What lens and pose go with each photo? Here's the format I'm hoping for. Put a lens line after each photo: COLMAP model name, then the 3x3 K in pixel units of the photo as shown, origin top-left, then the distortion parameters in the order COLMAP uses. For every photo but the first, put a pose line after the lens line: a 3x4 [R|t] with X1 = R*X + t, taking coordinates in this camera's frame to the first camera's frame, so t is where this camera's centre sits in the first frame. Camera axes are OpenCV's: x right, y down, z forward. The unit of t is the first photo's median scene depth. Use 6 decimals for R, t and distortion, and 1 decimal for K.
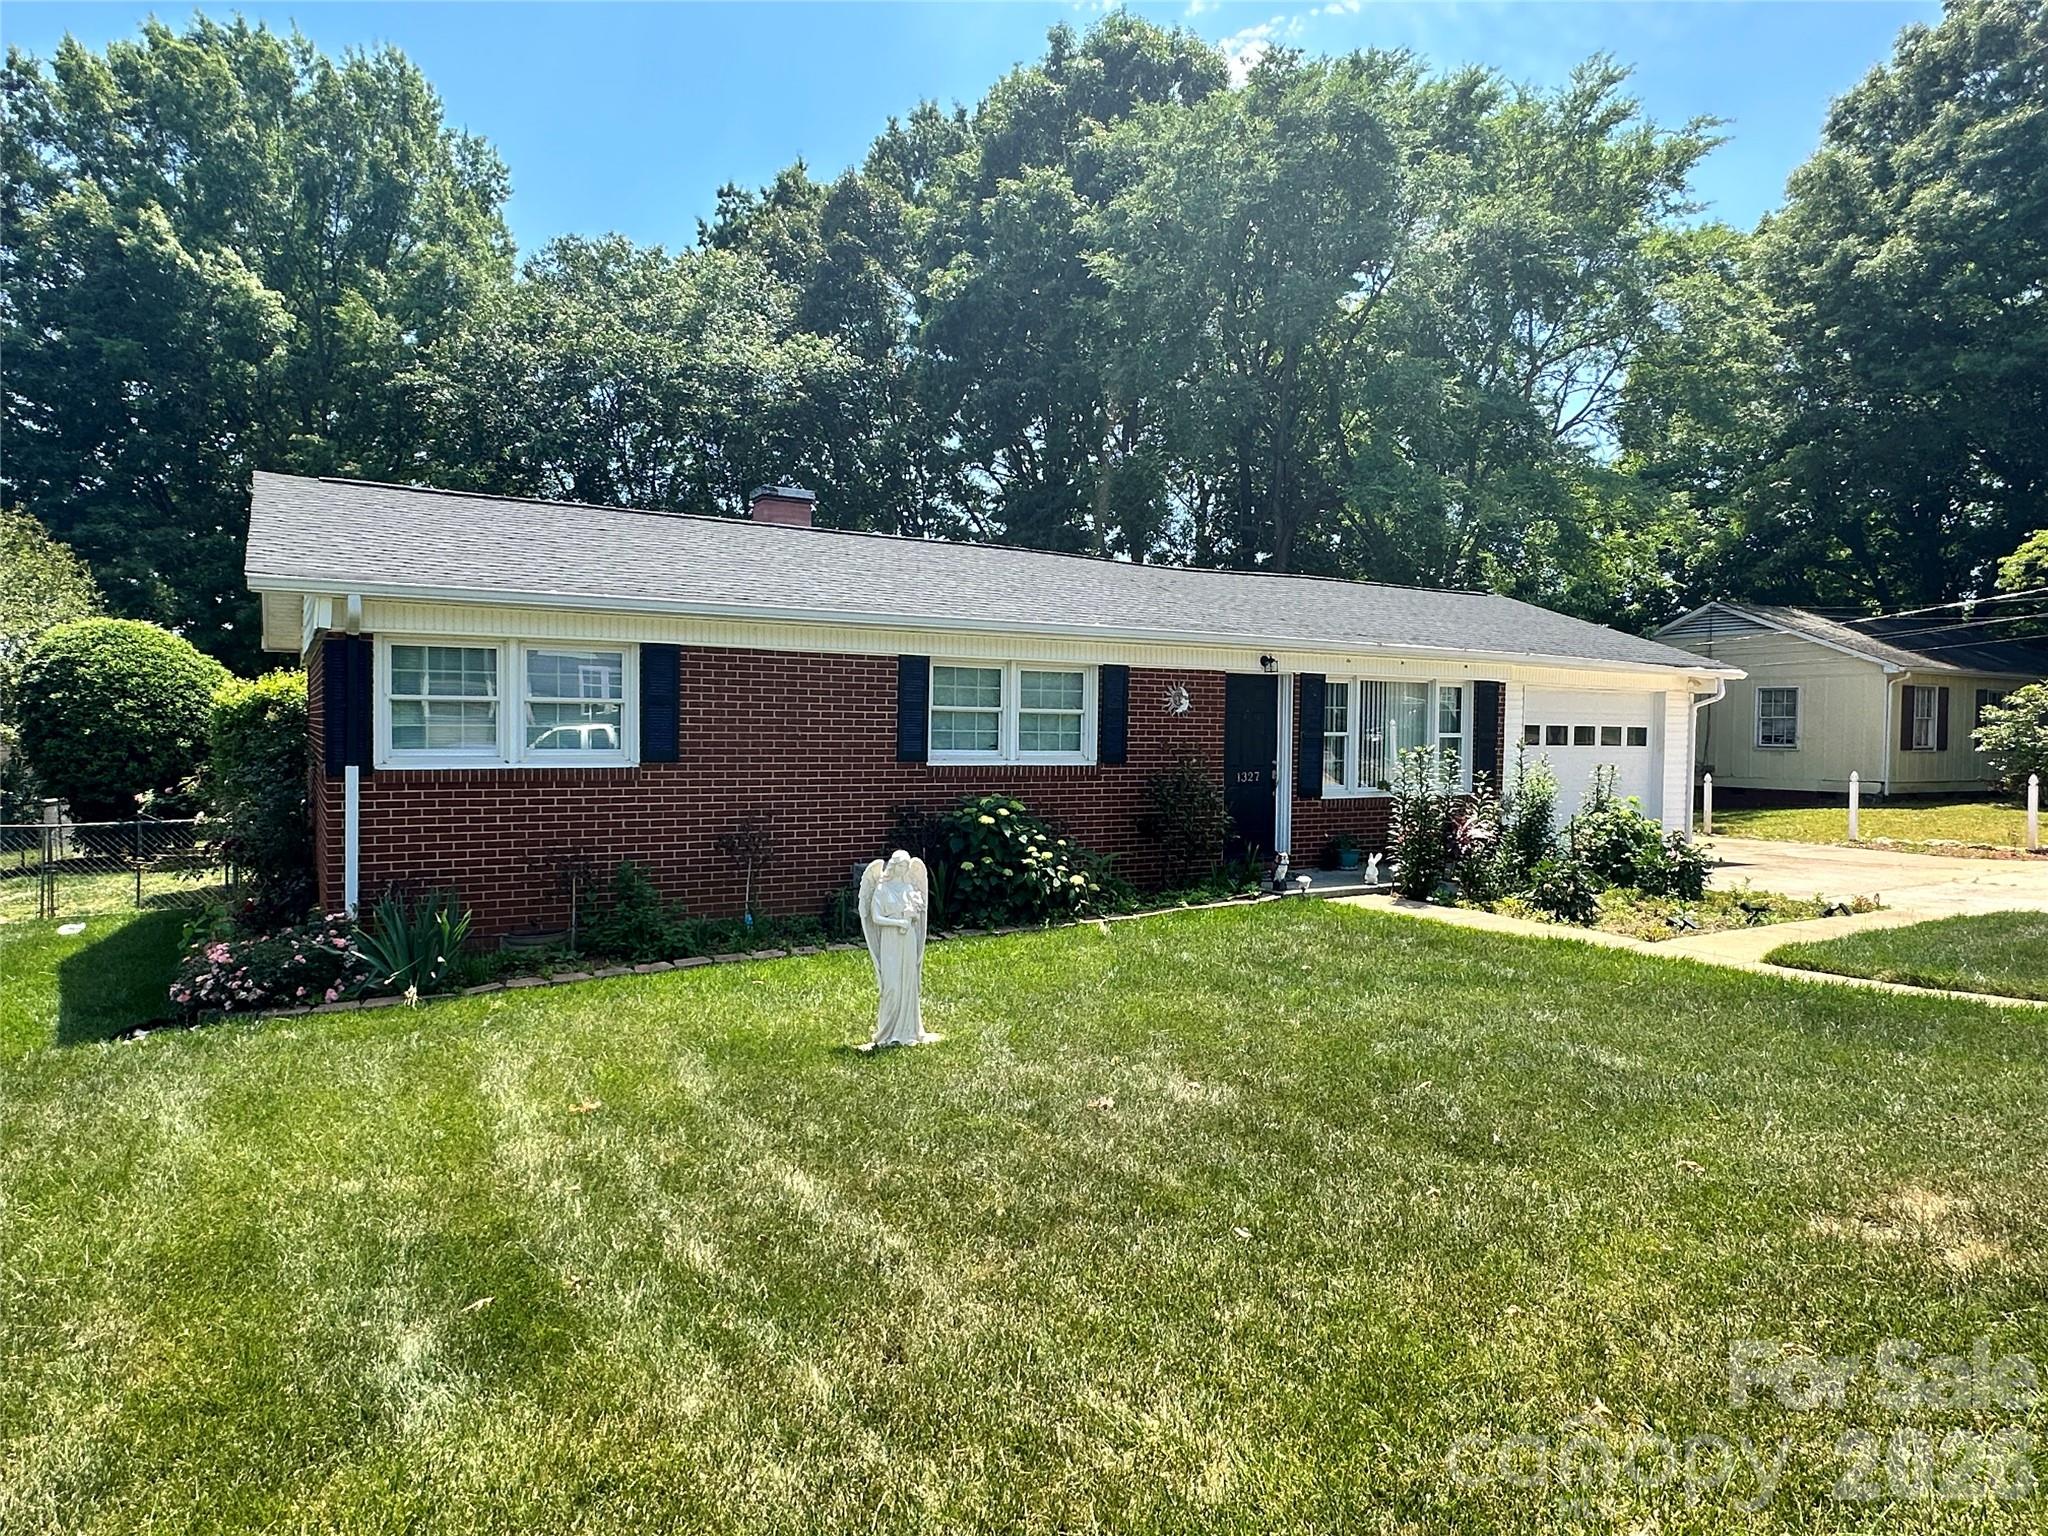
lens RADIAL K [[1241.7, 0, 1025.4], [0, 1241.7, 768.8], [0, 0, 1]] dist [-0.002701, 0.000251]
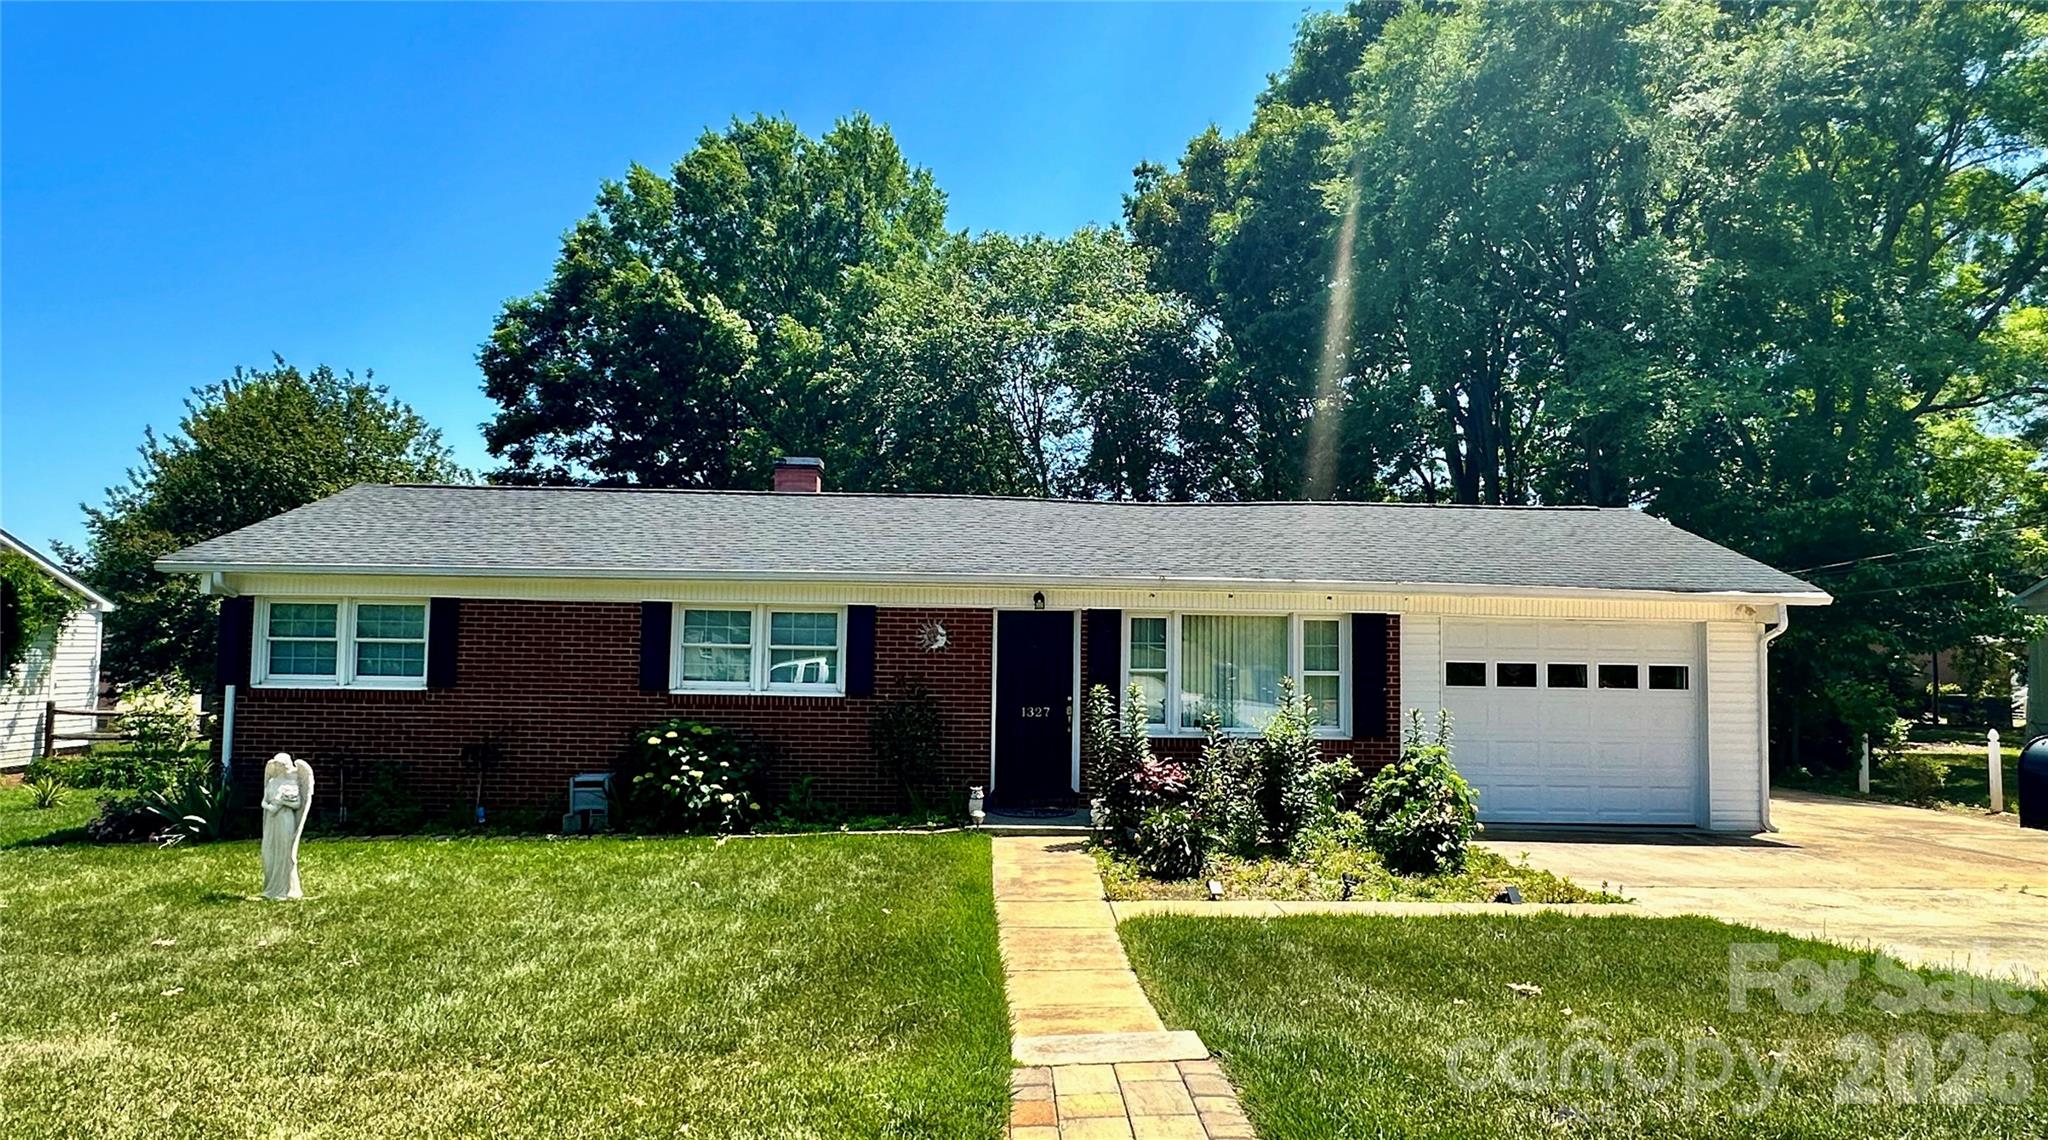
lens RADIAL K [[1261.5, 0, 1024.3], [0, 1261.5, 573.2], [0, 0, 1]] dist [-0.002353, -0.000309]
pose [[0.871294, -0.030798, -0.489794, 0.689987], [-0.021209, 0.994734, -0.100276, -0.003282], [0.490303, 0.097758, 0.866052, 0.100249]]
